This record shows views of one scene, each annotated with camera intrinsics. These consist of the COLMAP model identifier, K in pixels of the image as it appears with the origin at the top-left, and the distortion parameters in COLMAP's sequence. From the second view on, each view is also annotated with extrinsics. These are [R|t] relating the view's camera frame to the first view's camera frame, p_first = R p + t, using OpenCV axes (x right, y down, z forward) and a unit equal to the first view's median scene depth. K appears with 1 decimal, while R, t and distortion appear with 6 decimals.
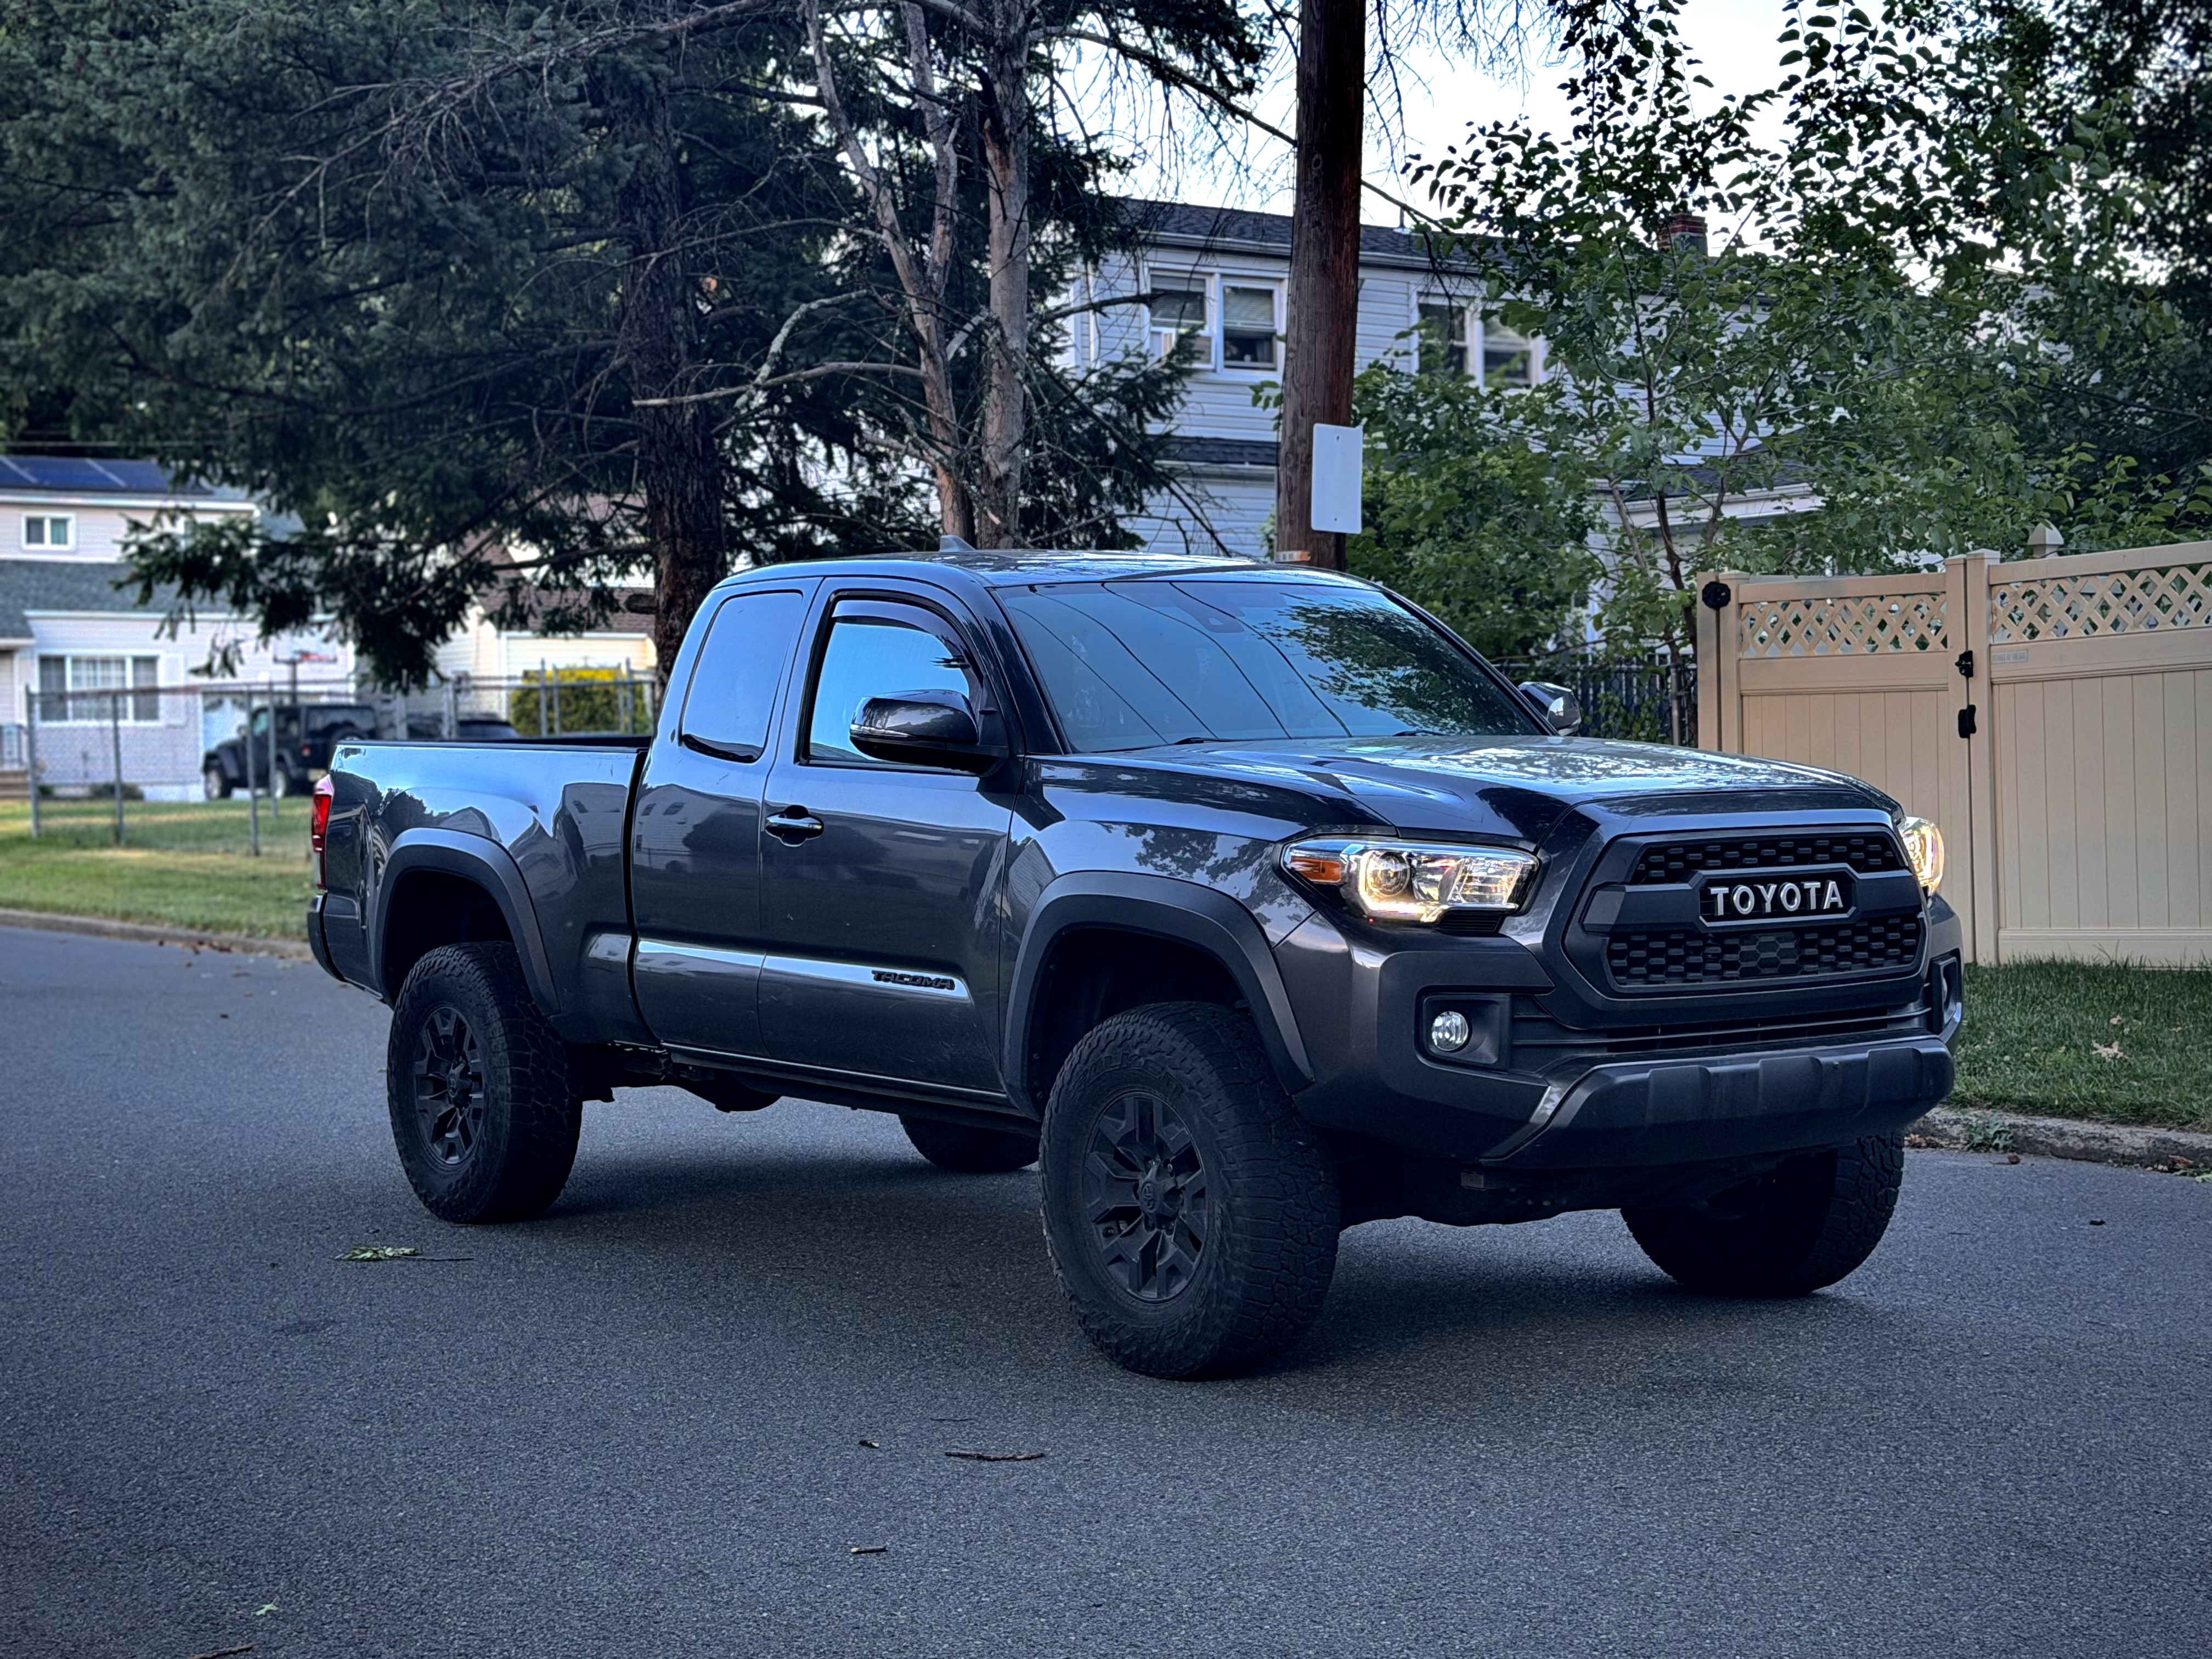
lens RADIAL K [[3832.3, 0, 1138.2], [0, 3832.3, 826.0], [0, 0, 1]] dist [0.118587, 0.000000]
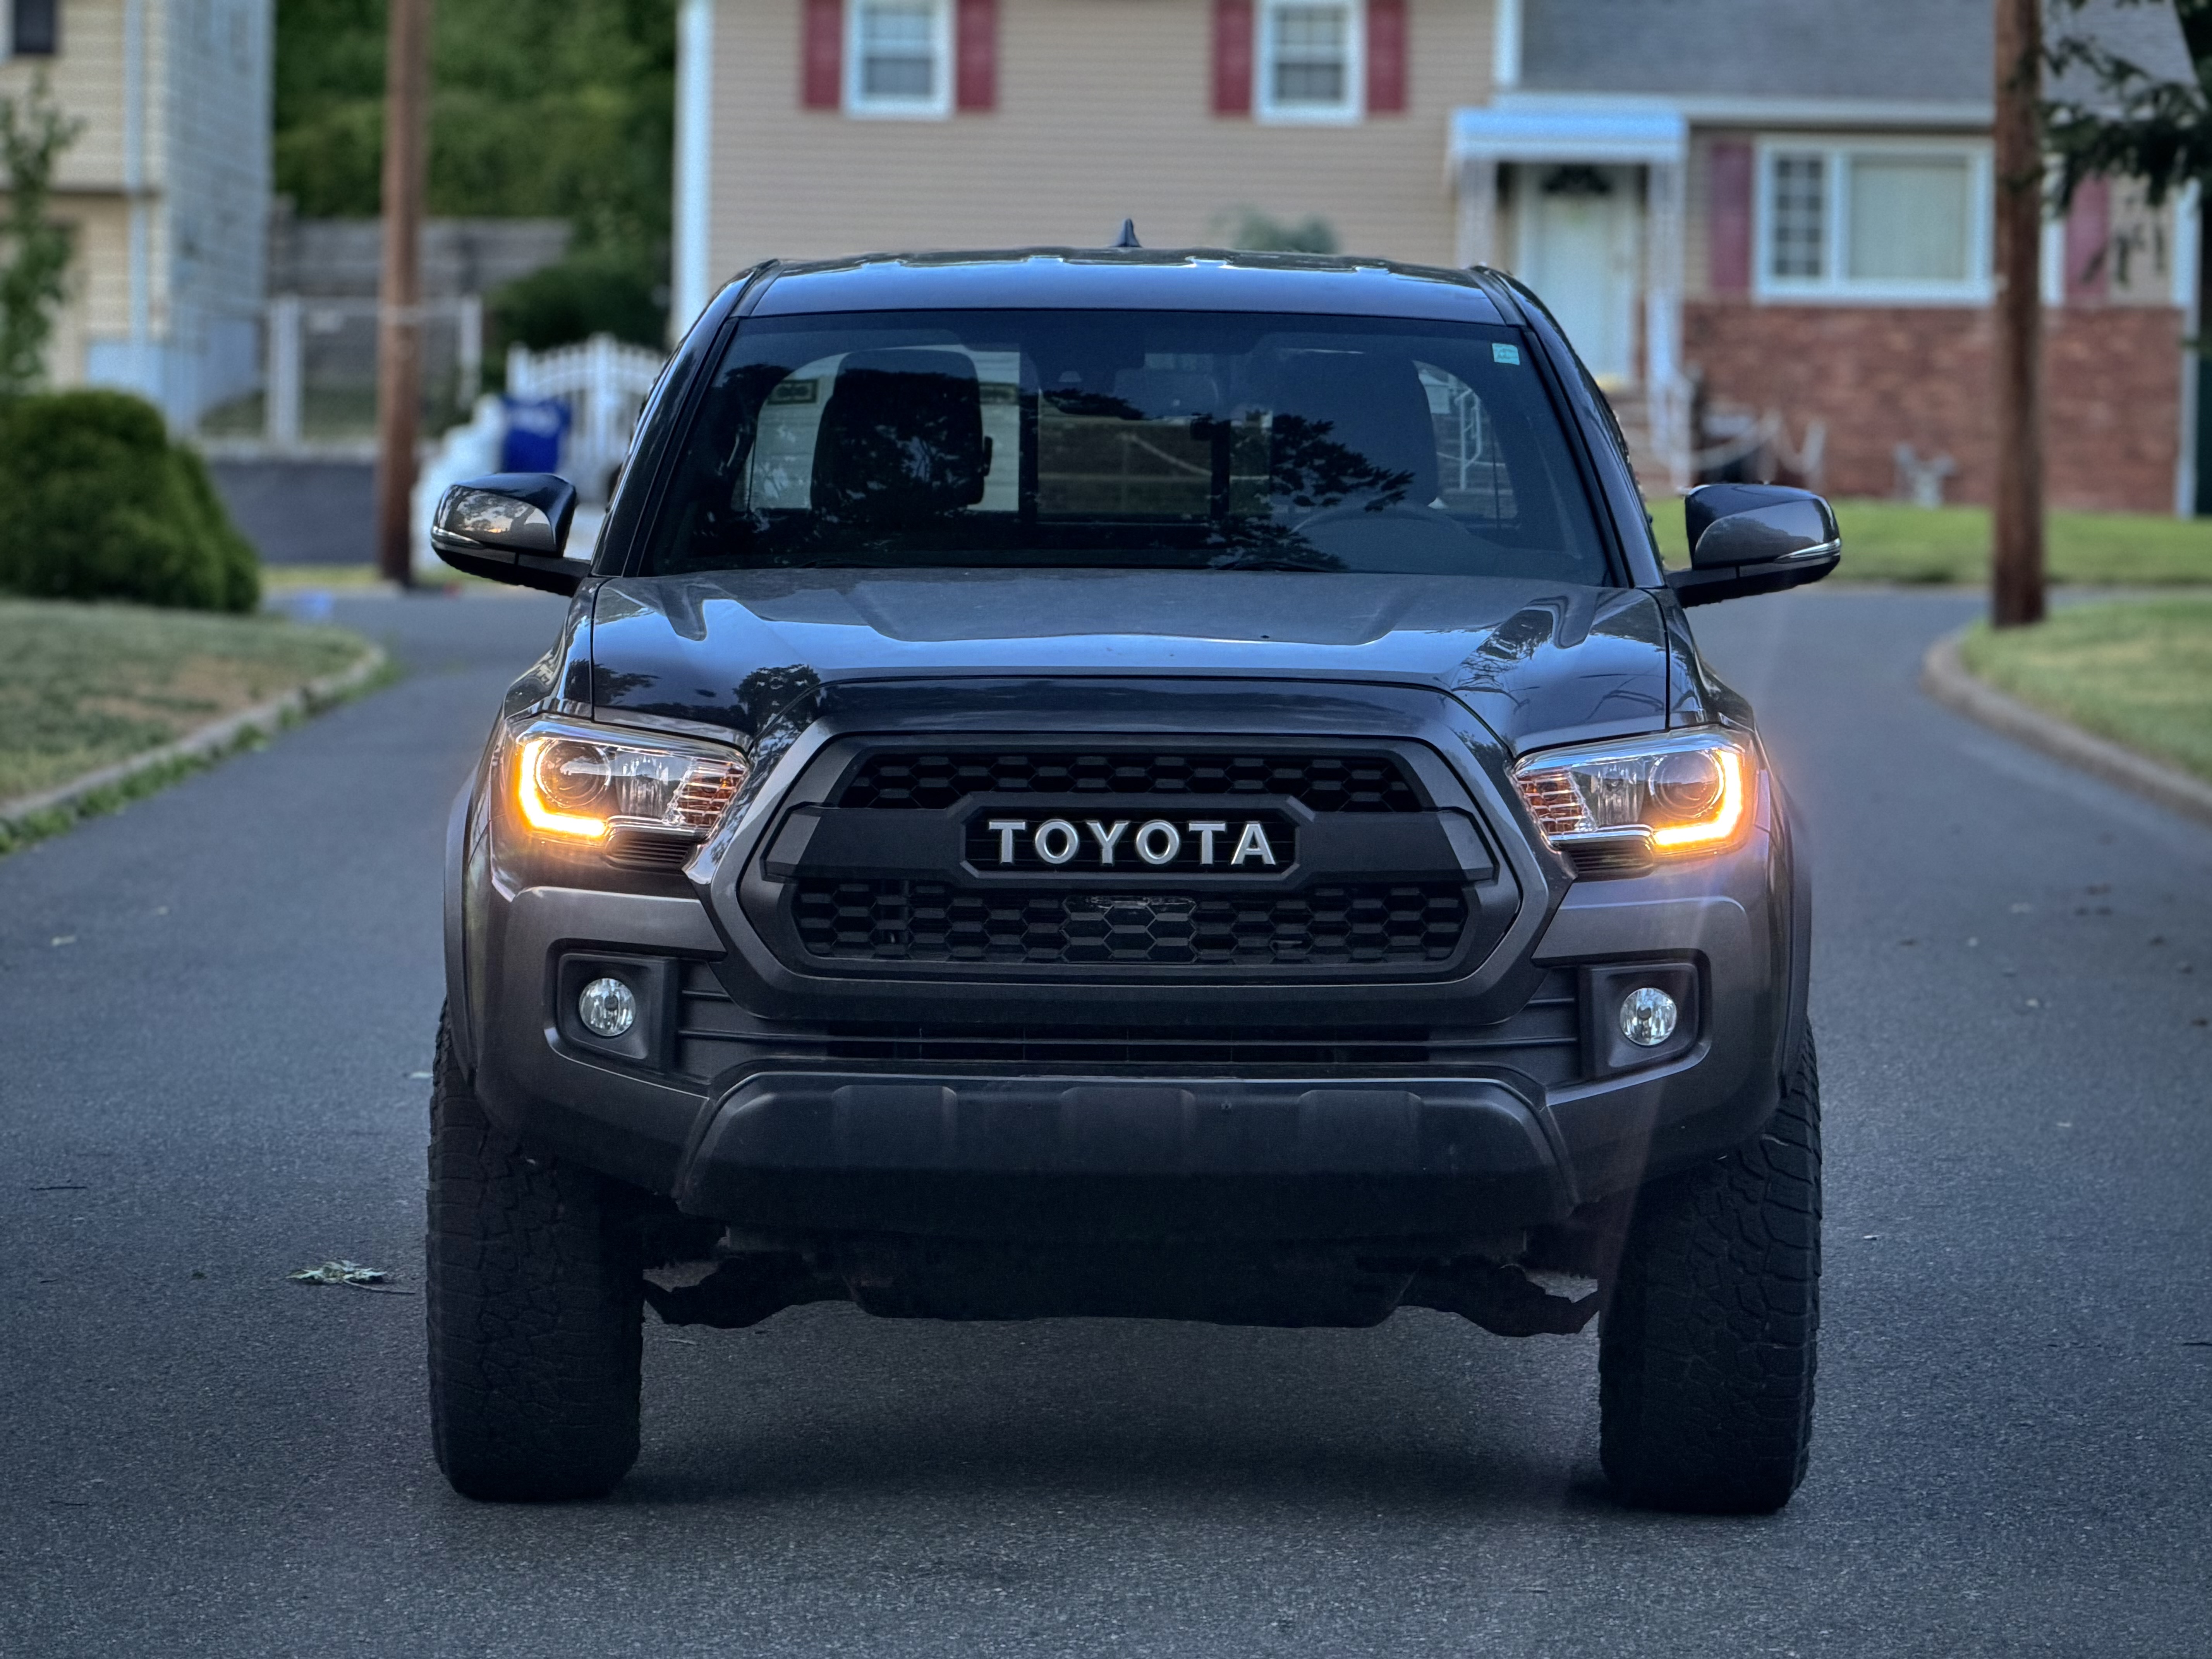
lens RADIAL K [[8859.8, 0, 1112.0], [0, 8859.8, 828.2], [0, 0, 1]] dist [0.073990, 0.000000]
pose [[0.810058, 0.054427, -0.583818, 0.480438], [-0.040205, 0.998495, 0.037299, -0.018286], [0.584970, -0.006742, 0.811027, -0.099838]]
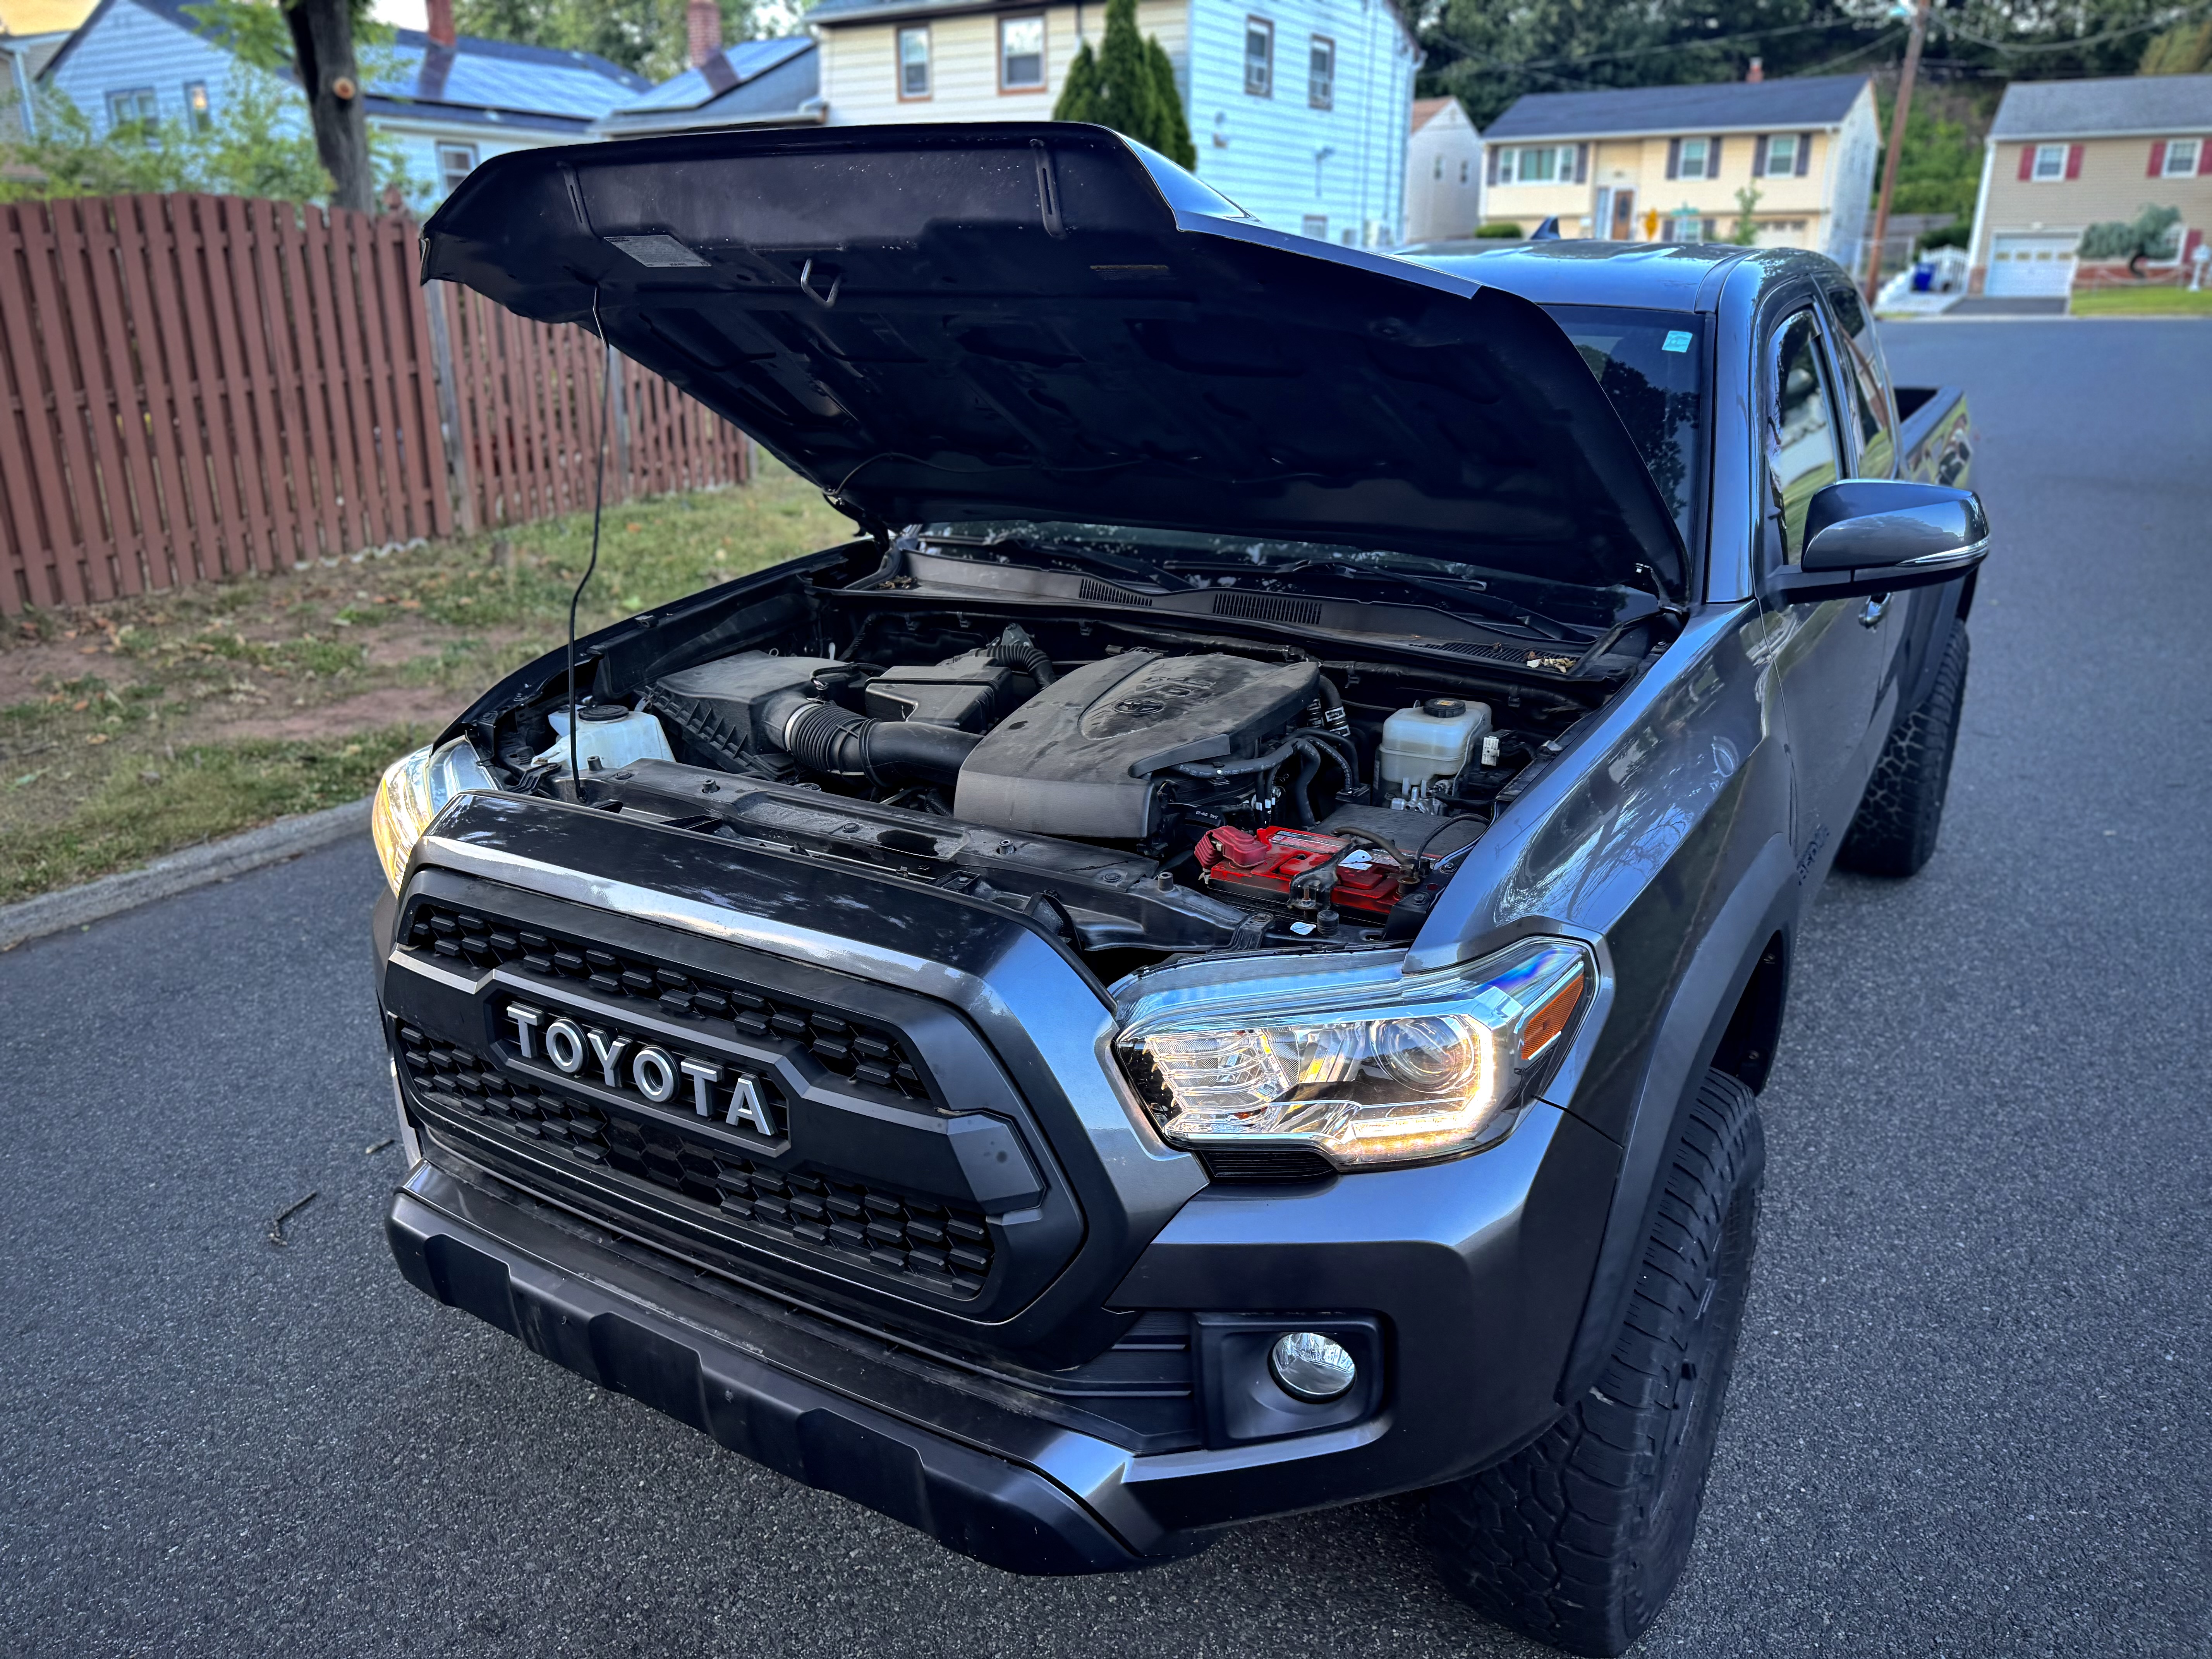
lens RADIAL K [[1610.8, 0, 1104.0], [0, 1610.8, 827.7], [0, 0, 1]] dist [0.023098, -0.018722]
pose [[0.384652, 0.317960, -0.866571, 0.170900], [-0.022377, 0.941736, 0.335607, -0.039817], [0.922791, -0.109700, 0.369355, 0.454869]]
